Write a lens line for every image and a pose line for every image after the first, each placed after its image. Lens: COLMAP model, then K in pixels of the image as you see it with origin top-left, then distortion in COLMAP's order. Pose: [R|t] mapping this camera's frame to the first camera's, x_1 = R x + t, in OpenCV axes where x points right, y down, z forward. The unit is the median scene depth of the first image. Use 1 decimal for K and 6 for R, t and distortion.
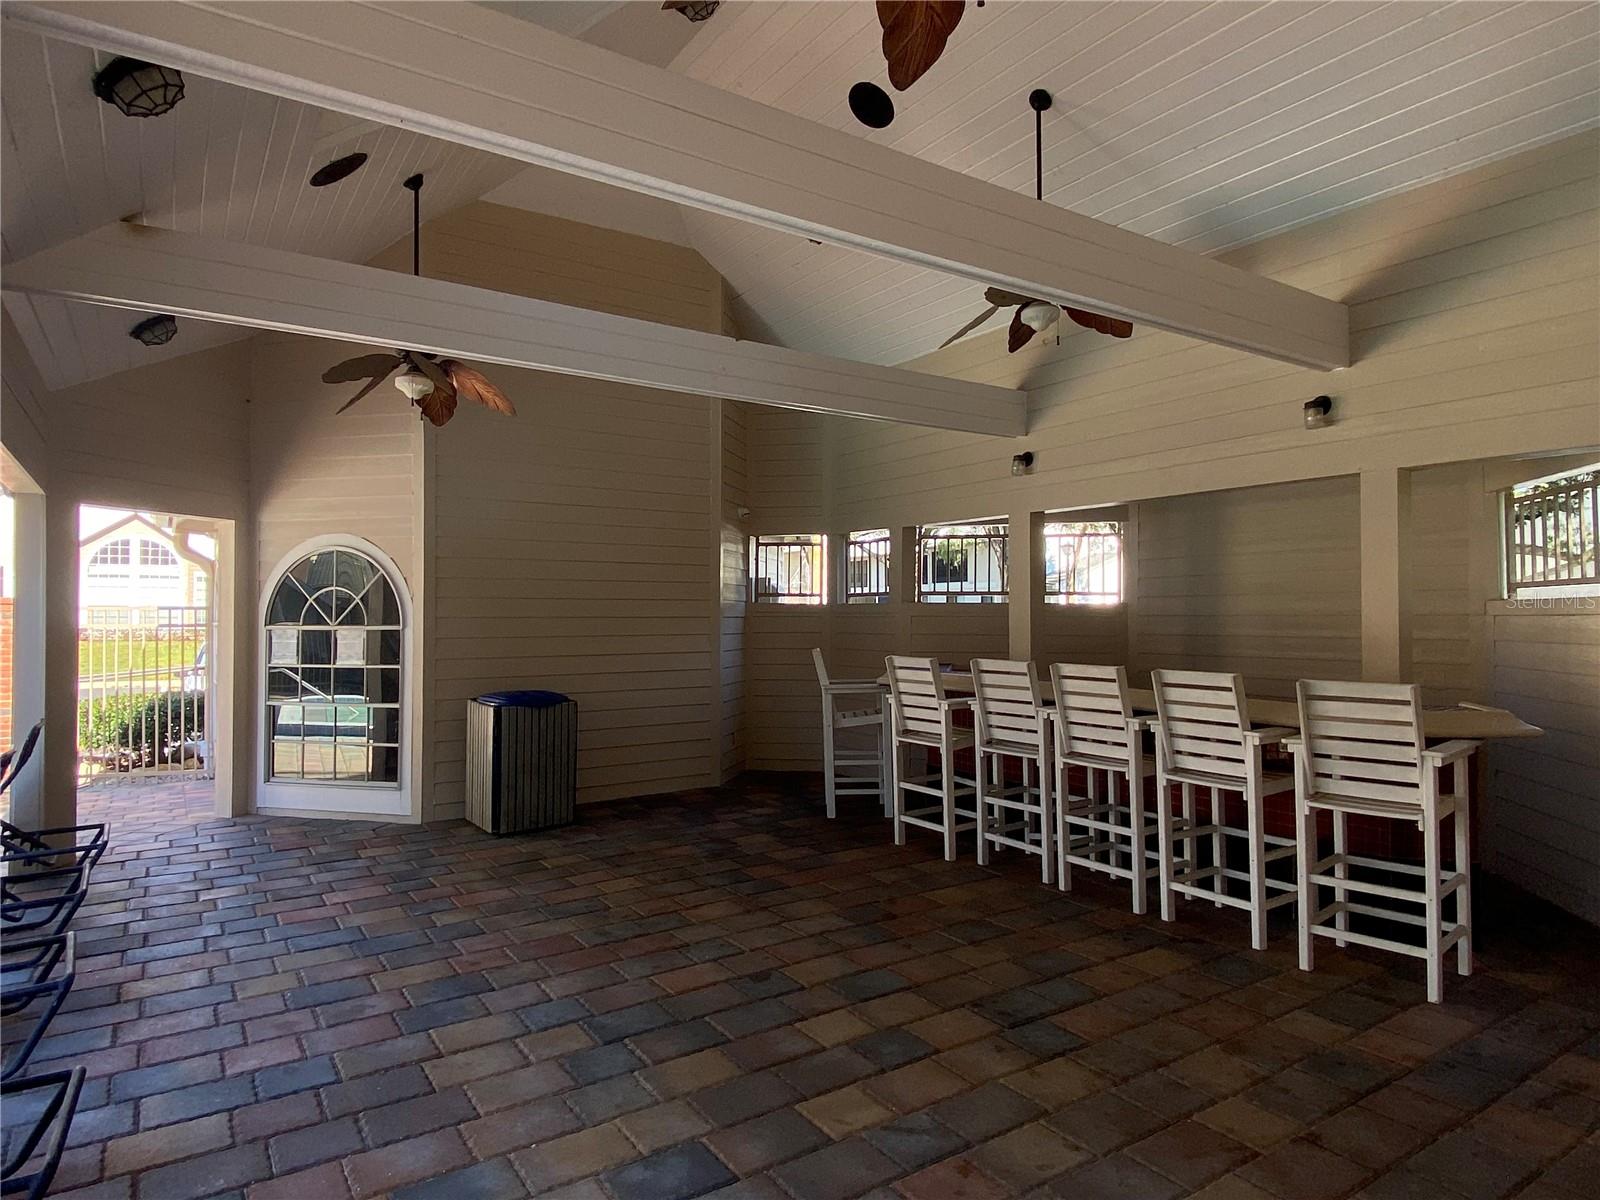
lens RADIAL K [[967.5, 0, 800.0], [0, 967.5, 600.0], [0, 0, 1]] dist [0.006348, -0.039416]
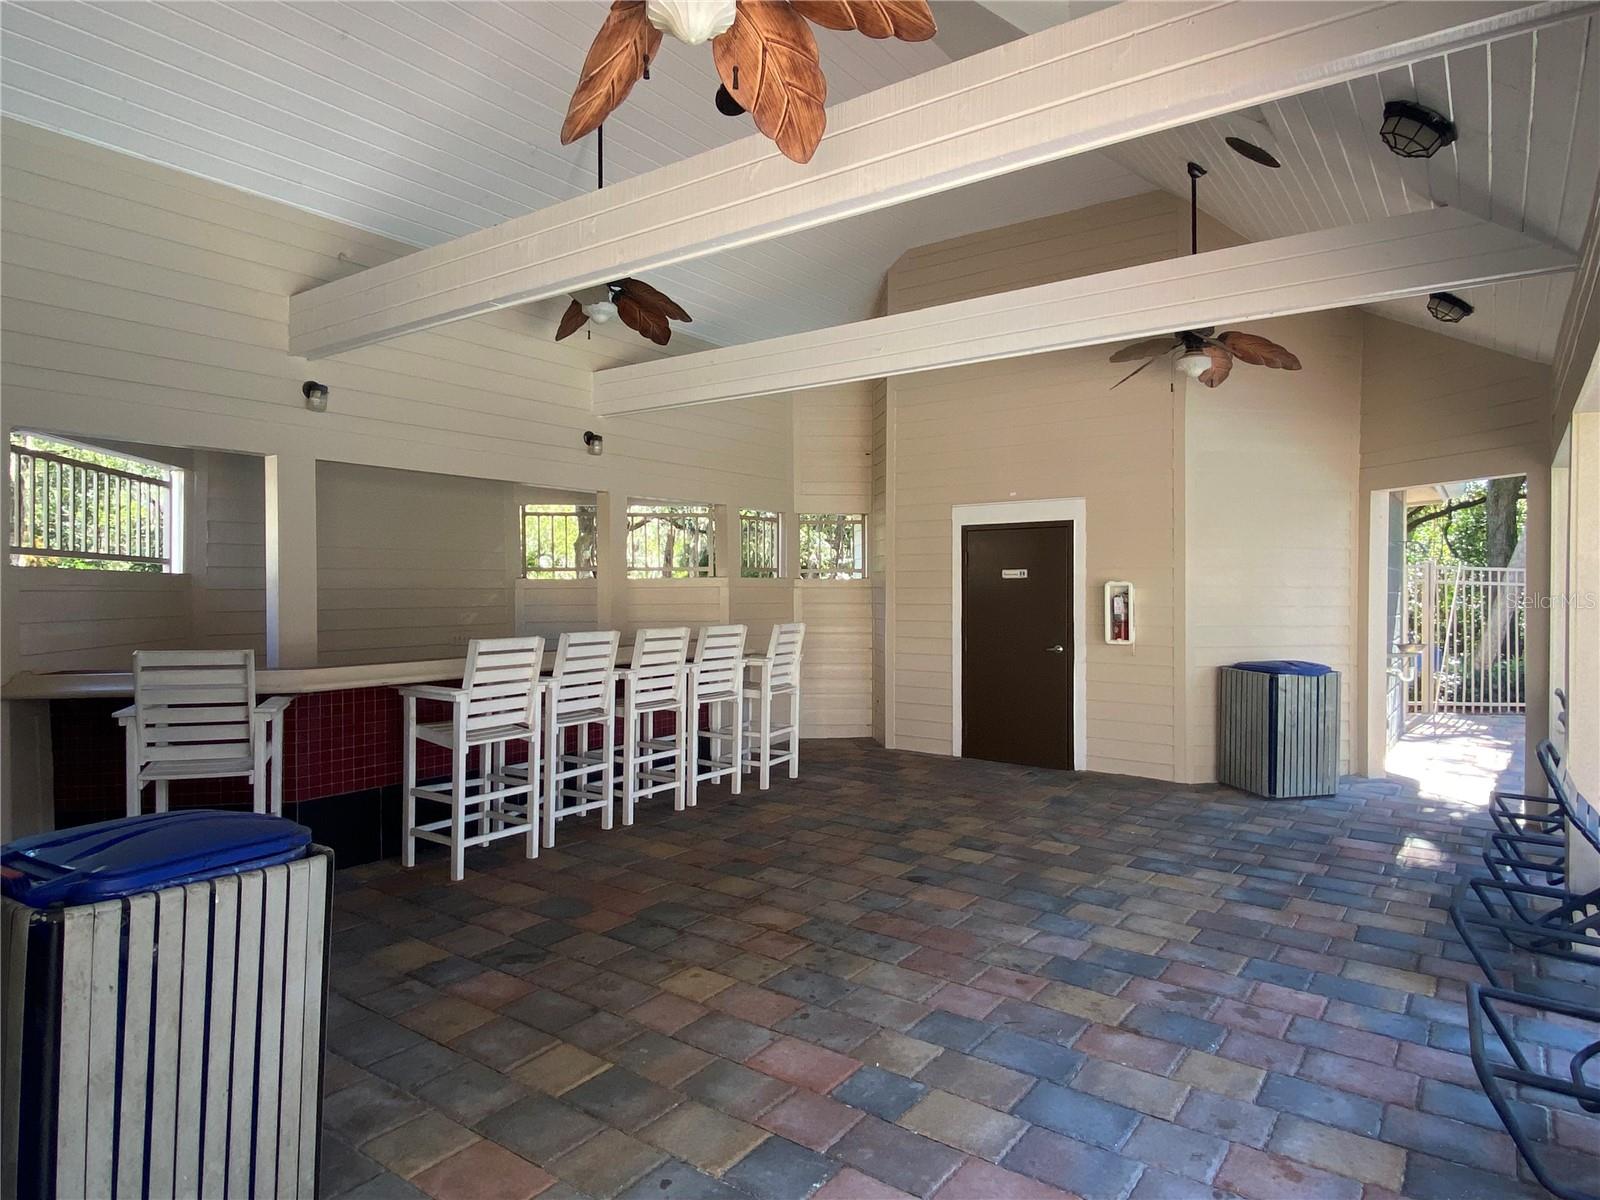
lens RADIAL K [[936.7, 0, 800.0], [0, 936.7, 600.0], [0, 0, 1]] dist [0.003339, 0.000896]
pose [[-0.330890, -0.021917, 0.943415, -1.003084], [-0.009157, 0.999758, 0.020014, 0.004060], [-0.943625, -0.002016, -0.331011, 1.373466]]
